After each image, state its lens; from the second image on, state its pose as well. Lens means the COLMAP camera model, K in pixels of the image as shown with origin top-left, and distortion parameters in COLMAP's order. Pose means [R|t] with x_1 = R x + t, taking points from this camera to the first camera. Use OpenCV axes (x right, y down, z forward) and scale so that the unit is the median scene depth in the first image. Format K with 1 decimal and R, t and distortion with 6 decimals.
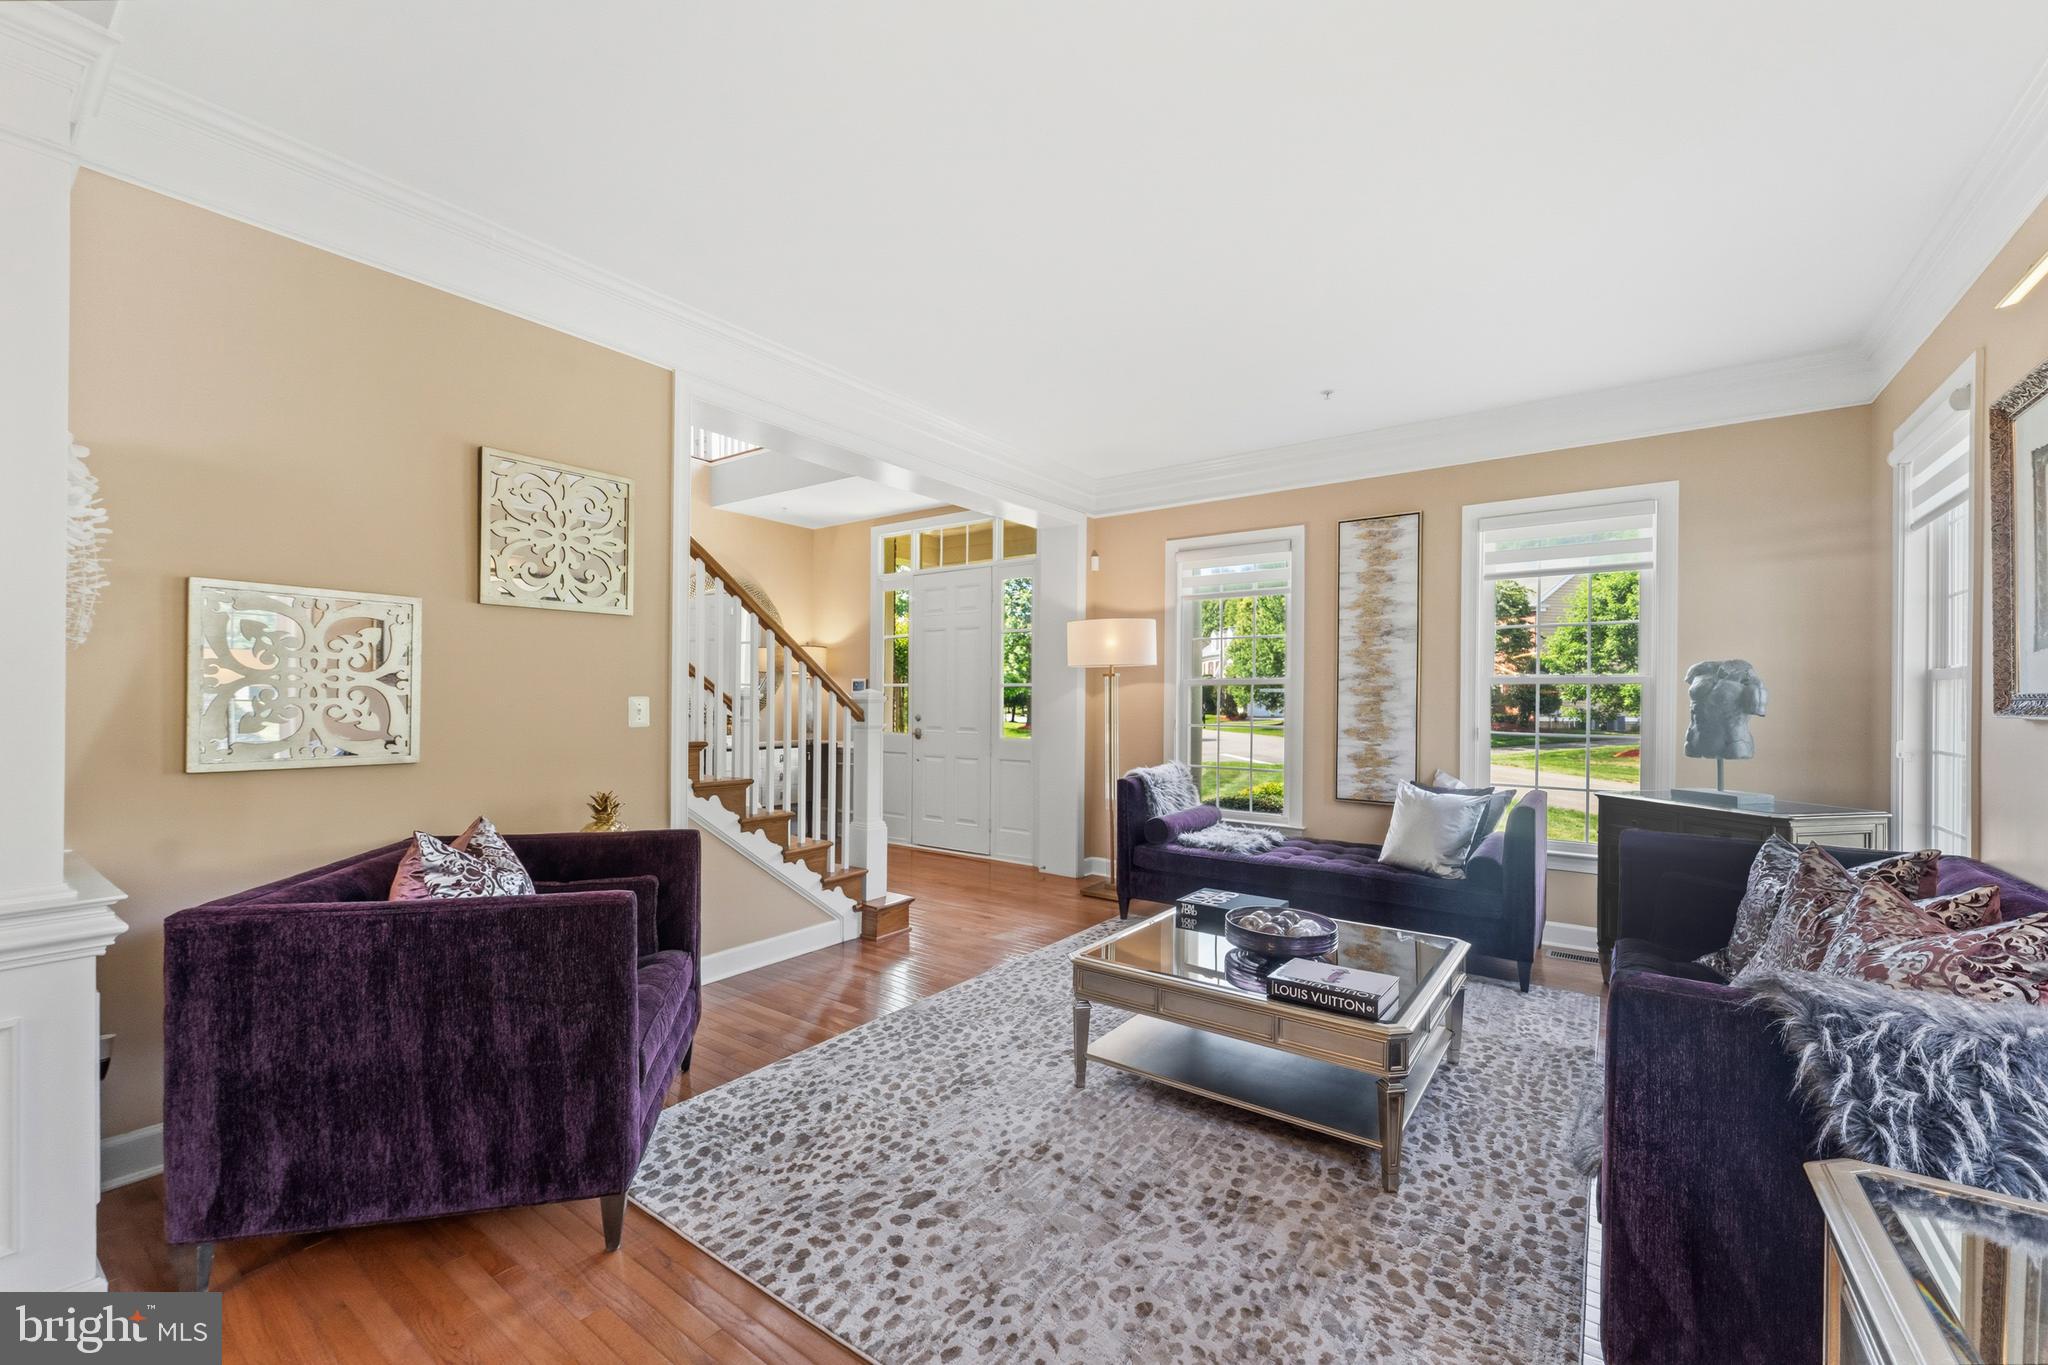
lens RADIAL K [[818.8, 0, 1024.2], [0, 818.8, 699.5], [0, 0, 1]] dist [0.000825, -0.000200]
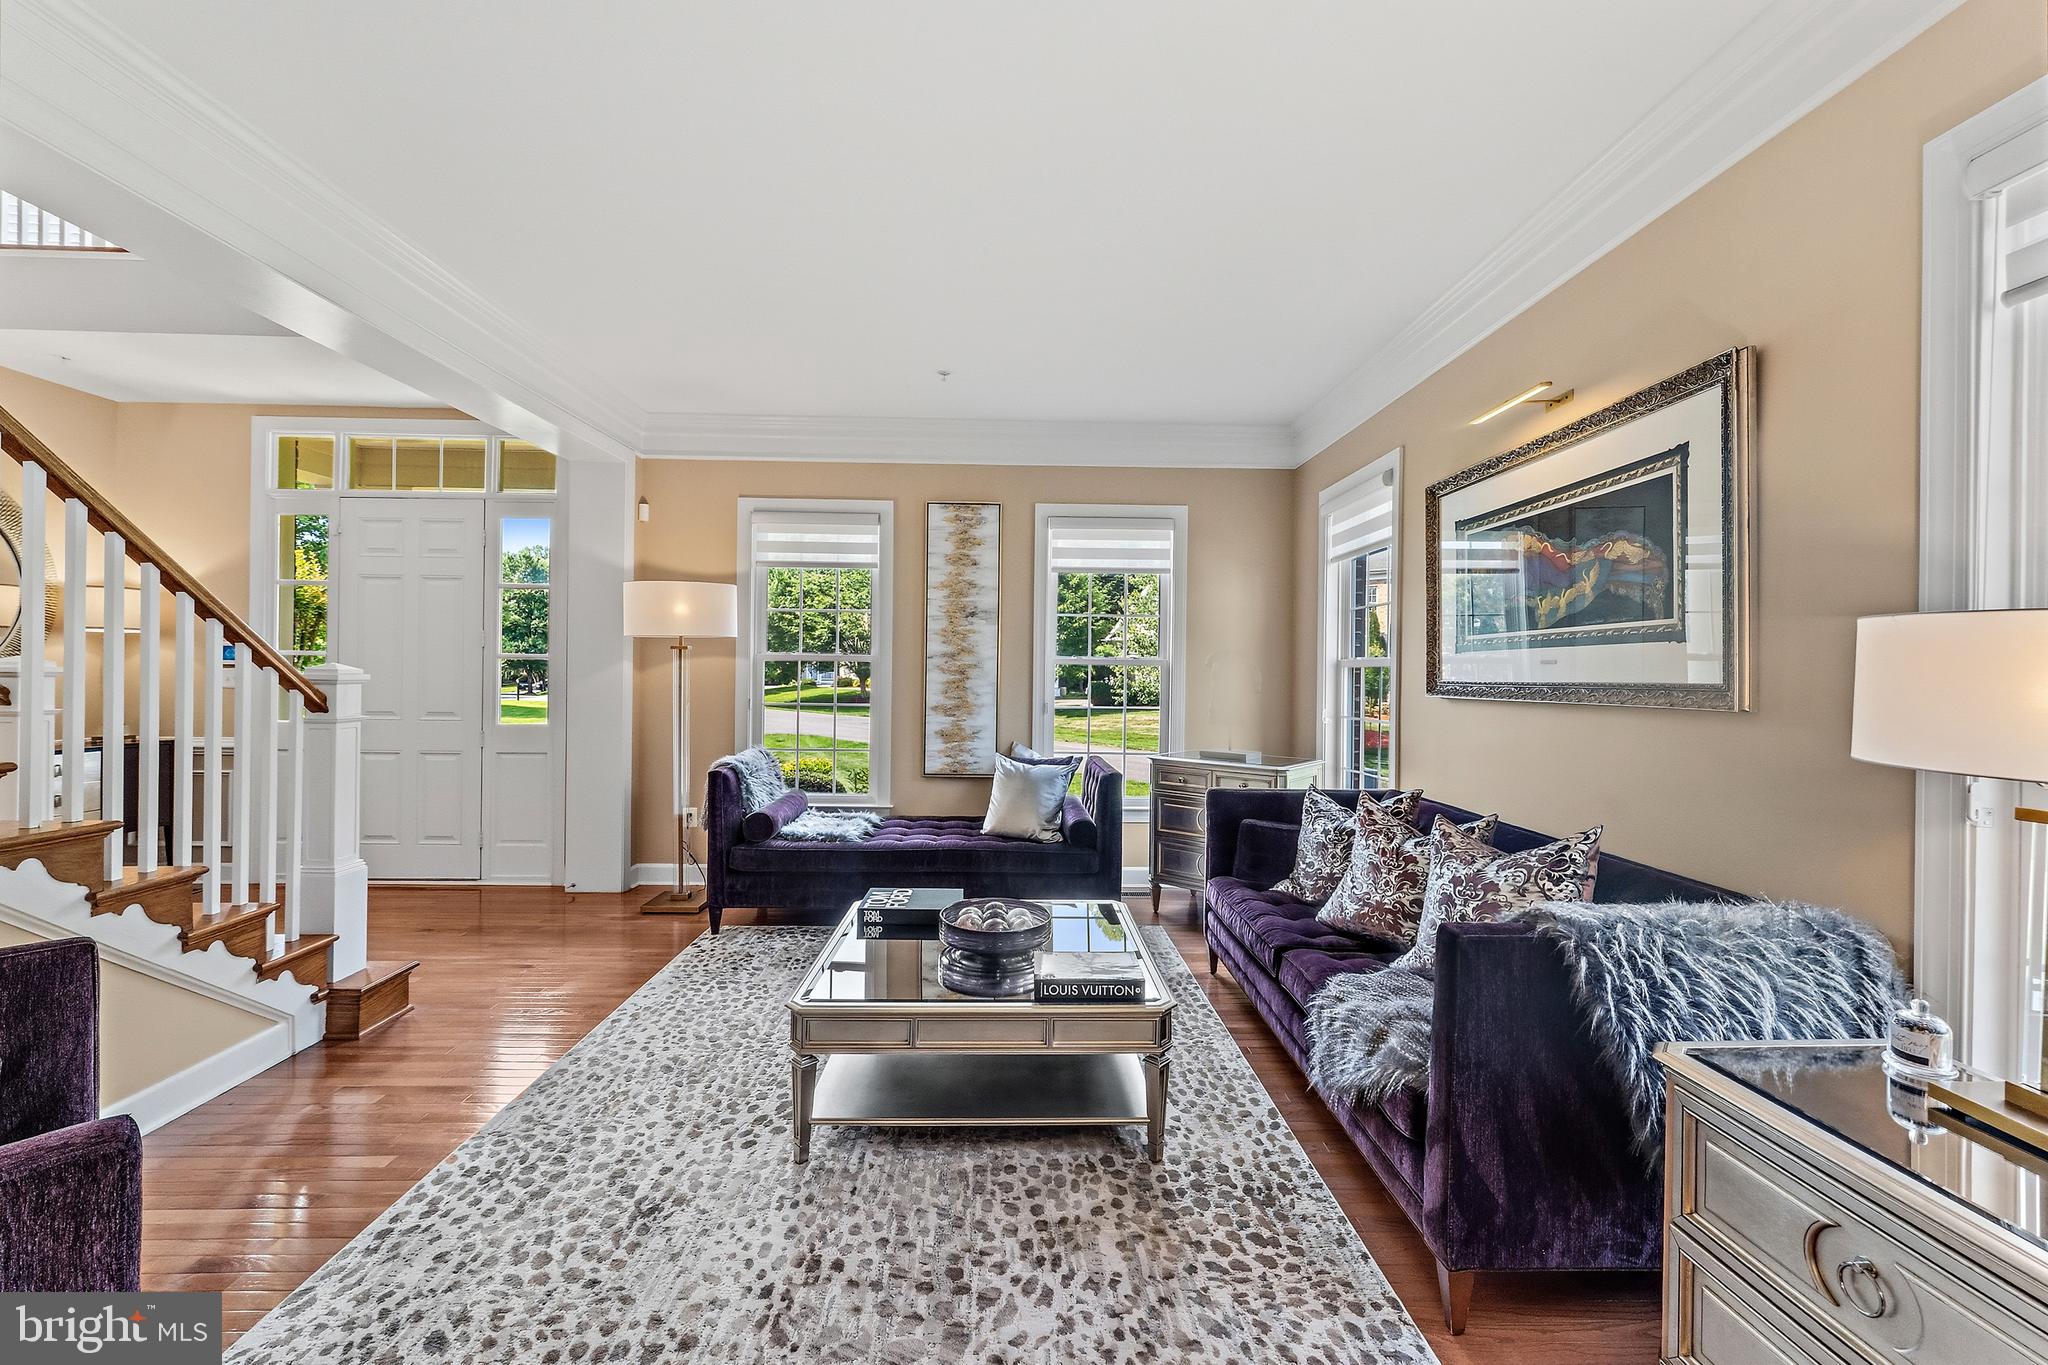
lens RADIAL K [[817.0, 0, 1025.6], [0, 817.0, 674.3], [0, 0, 1]] dist [0.000511, -0.000600]
pose [[0.793187, 0.000760, 0.608978, -0.156652], [-0.005837, 0.999963, 0.006355, -0.012160], [-0.608950, -0.008596, 0.793162, 0.138171]]
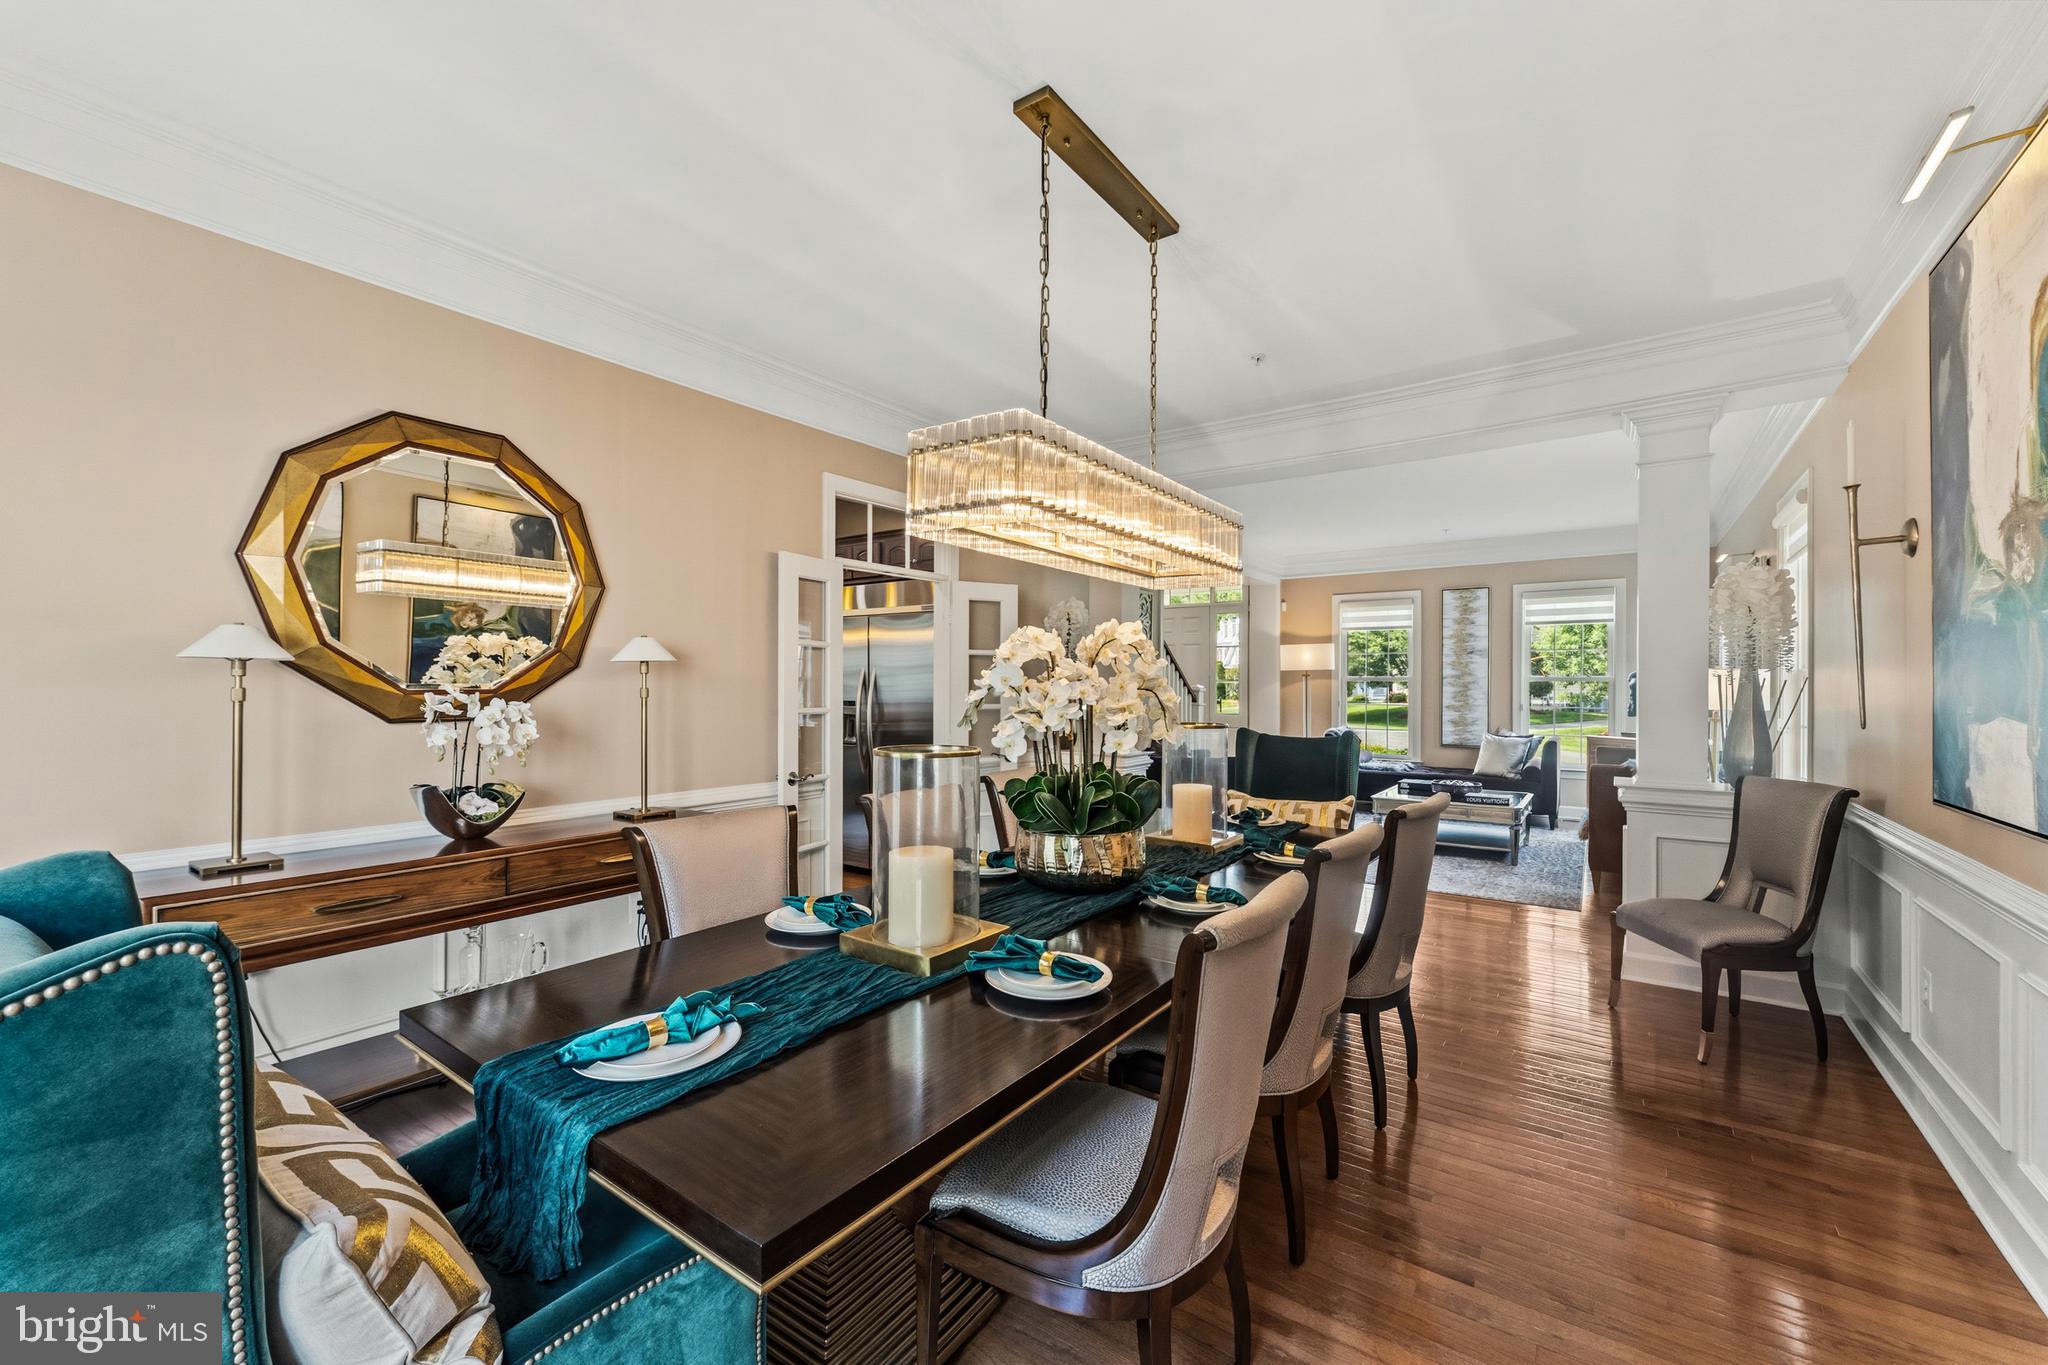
lens RADIAL K [[820.1, 0, 1034.7], [0, 820.1, 684.3], [0, 0, 1]] dist [0.000222, -0.000229]
pose [[0.999803, -0.005904, 0.018956, -0.619884], [0.005926, 0.999982, -0.001058, -0.016089], [-0.018950, 0.001171, 0.999820, -0.886574]]
